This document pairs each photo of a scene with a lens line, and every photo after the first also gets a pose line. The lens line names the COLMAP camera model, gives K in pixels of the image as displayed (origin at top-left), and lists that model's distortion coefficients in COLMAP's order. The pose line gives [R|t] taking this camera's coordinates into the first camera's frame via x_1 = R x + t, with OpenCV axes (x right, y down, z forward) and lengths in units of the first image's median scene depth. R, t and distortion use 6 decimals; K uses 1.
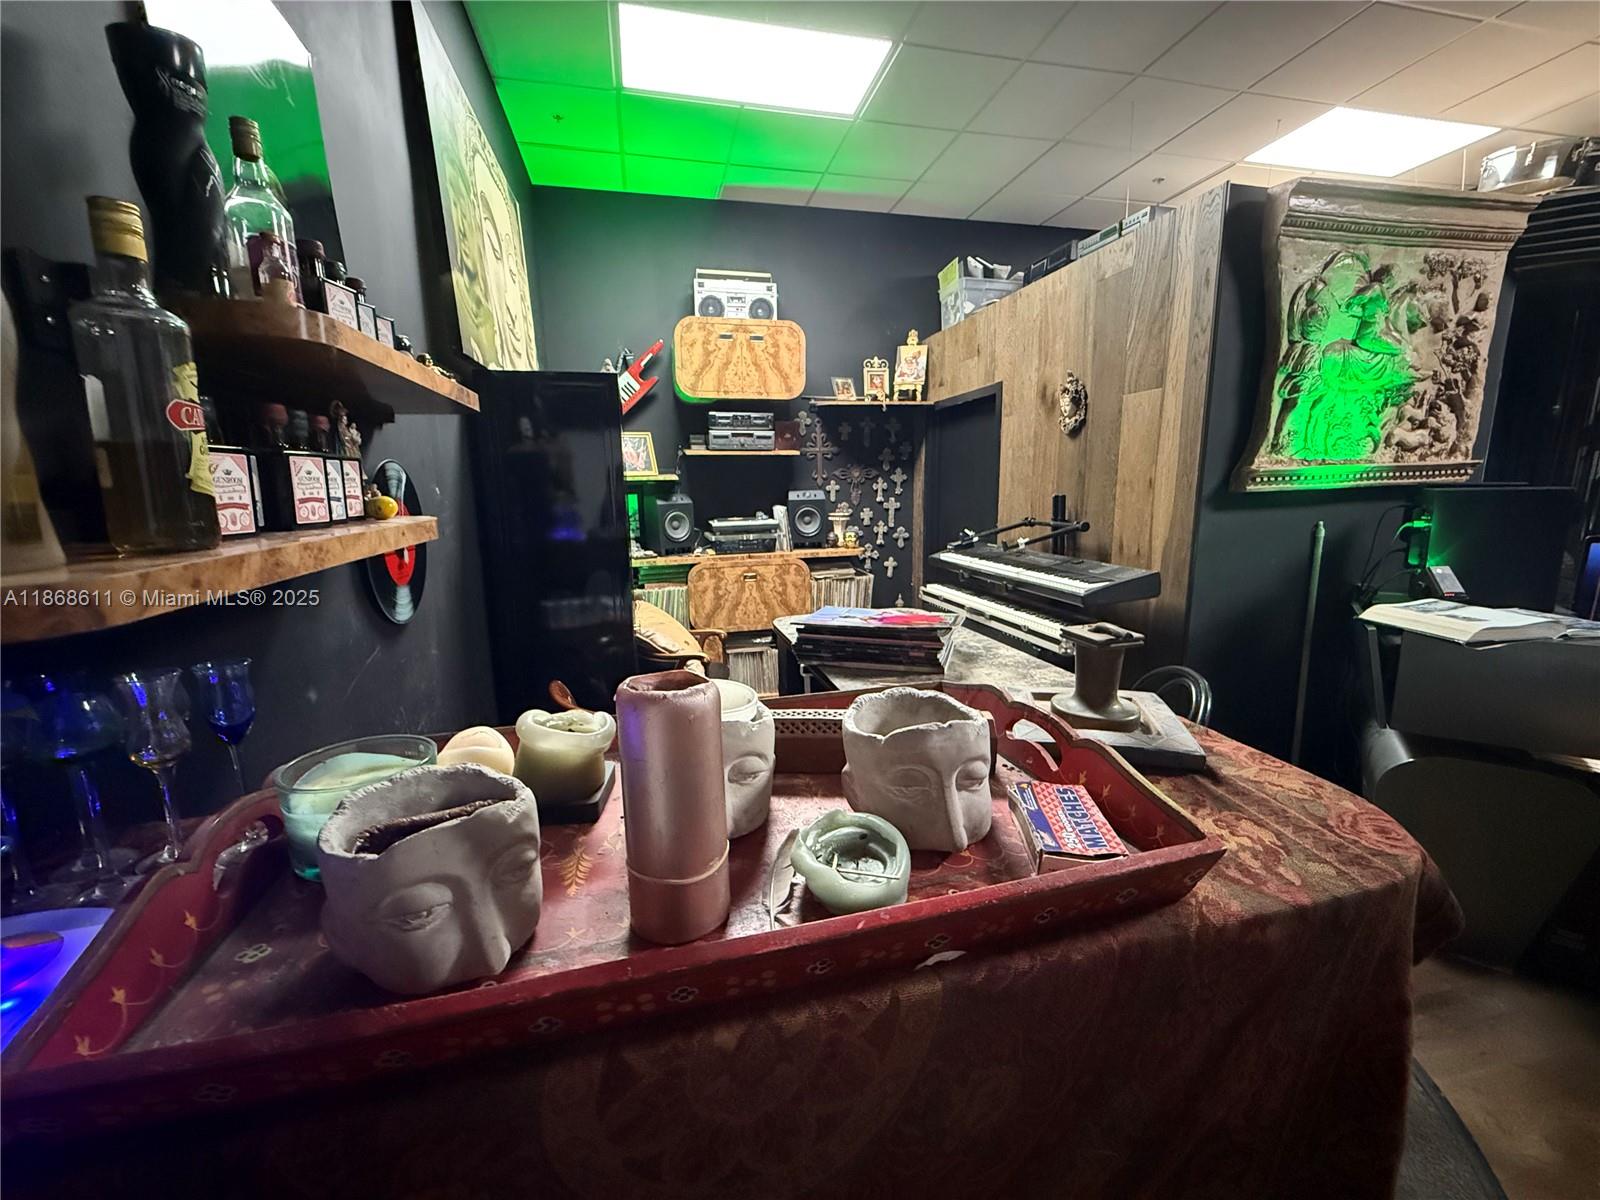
lens RADIAL K [[637.0, 0, 793.3], [0, 637.0, 599.8], [0, 0, 1]] dist [-0.000948, 0.000105]
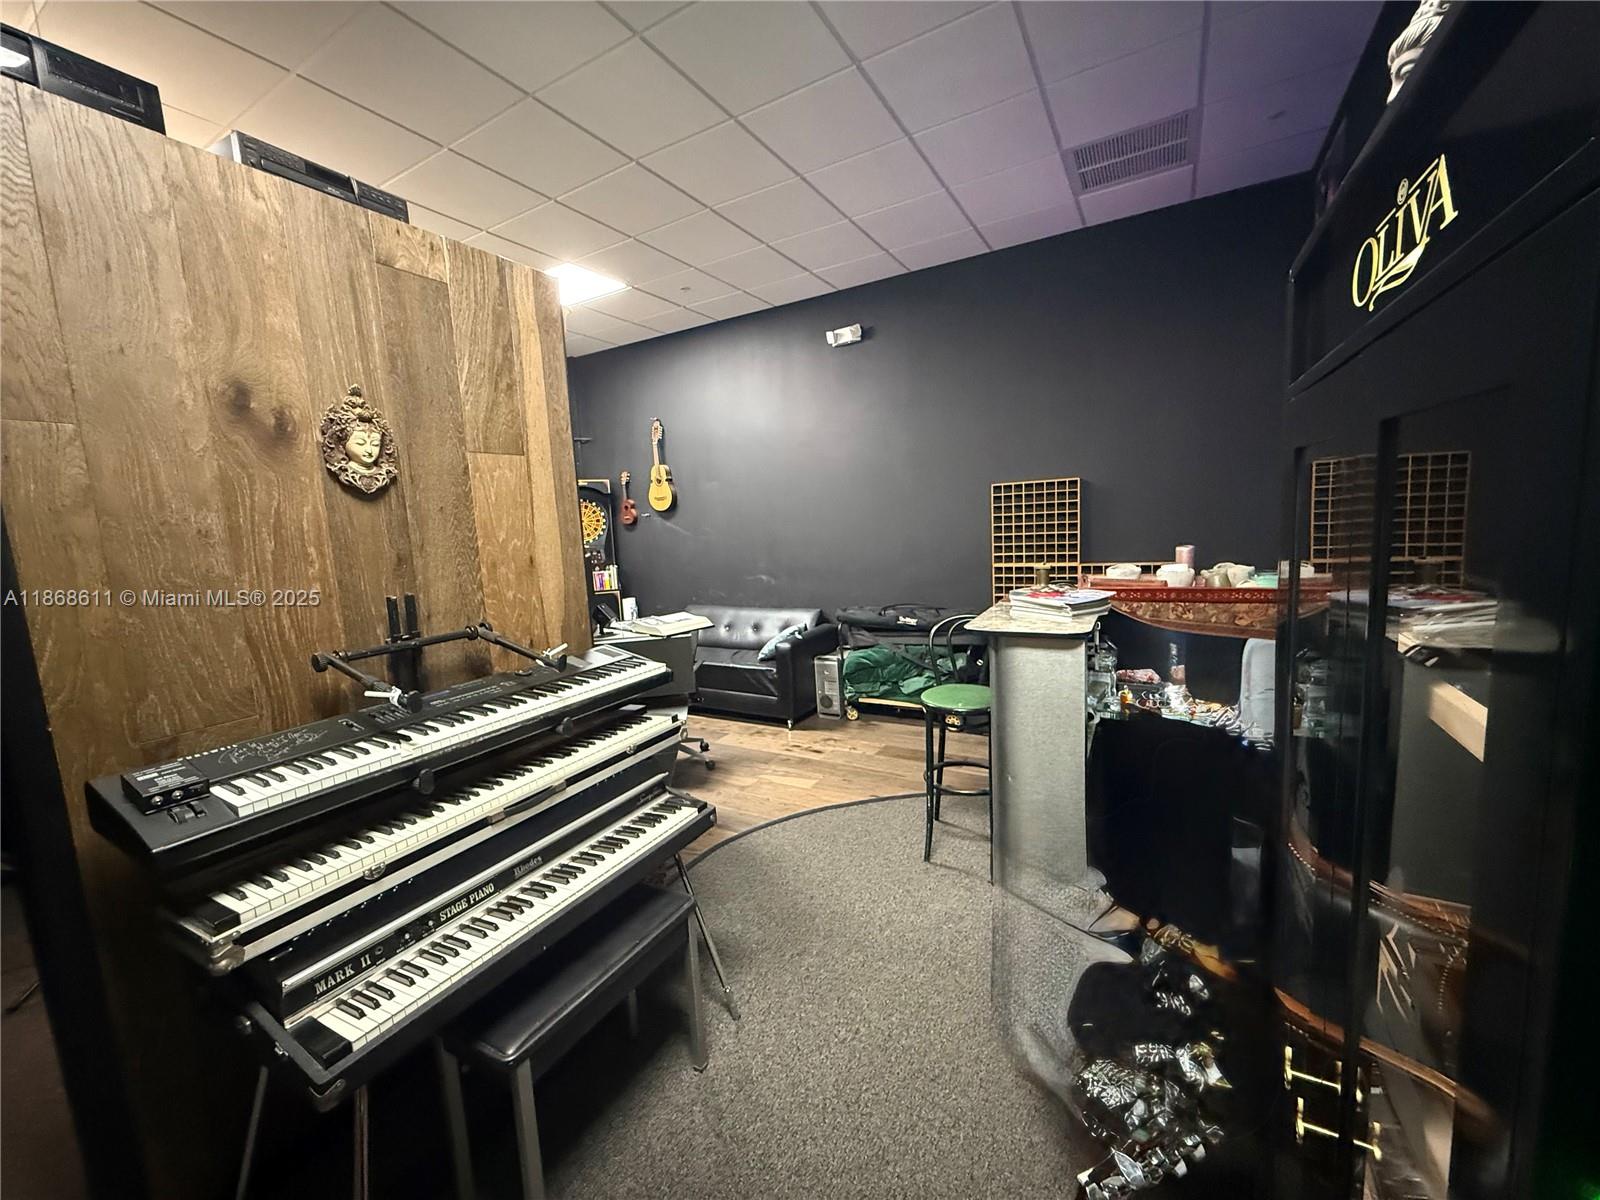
lens RADIAL K [[637.0, 0, 792.5], [0, 637.0, 599.4], [0, 0, 1]] dist [-0.000948, 0.000105]
pose [[-0.727470, -0.028005, 0.685568, -0.190729], [0.188814, 0.952420, 0.239260, -0.180595], [-0.659649, 0.303499, -0.687569, 0.904377]]
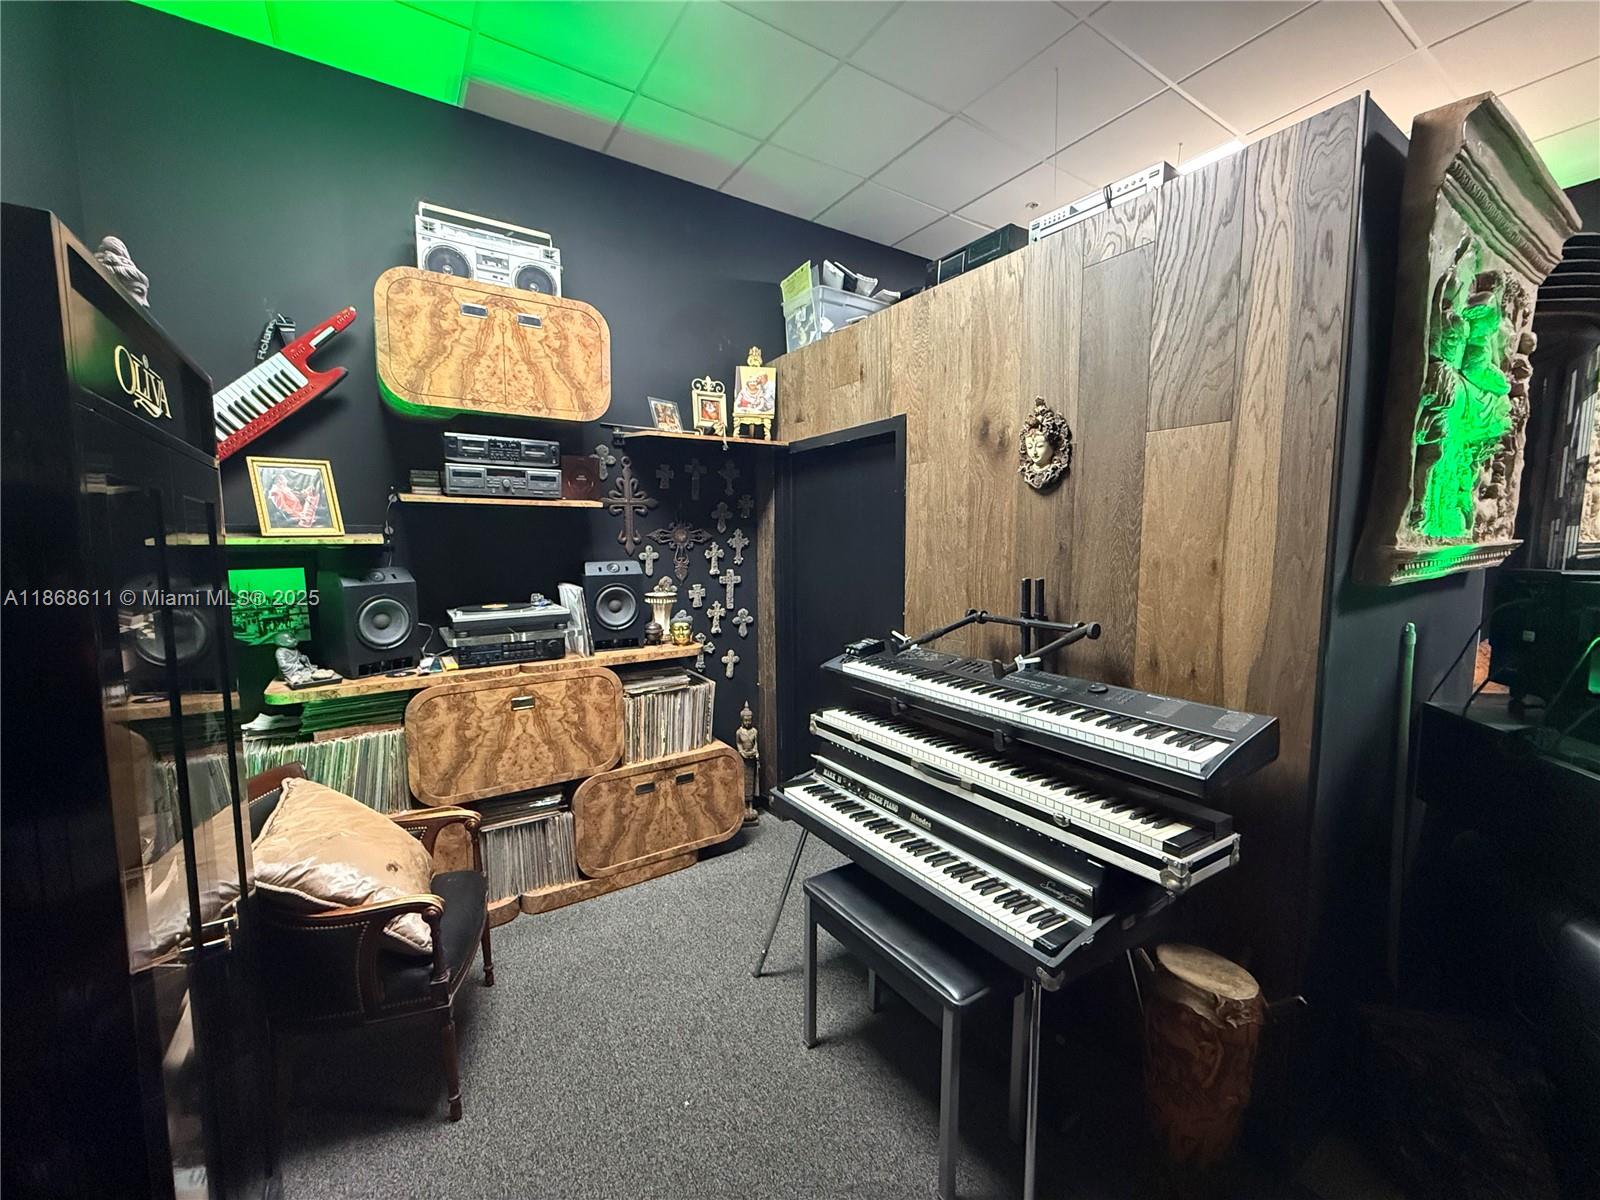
lens RADIAL K [[637.0, 0, 793.9], [0, 637.0, 599.2], [0, 0, 1]] dist [-0.000948, 0.000105]
pose [[0.939430, -0.018709, 0.342230, -0.033515], [0.048260, 0.995782, -0.078038, -0.080503], [-0.339326, 0.089827, 0.936370, 0.361589]]
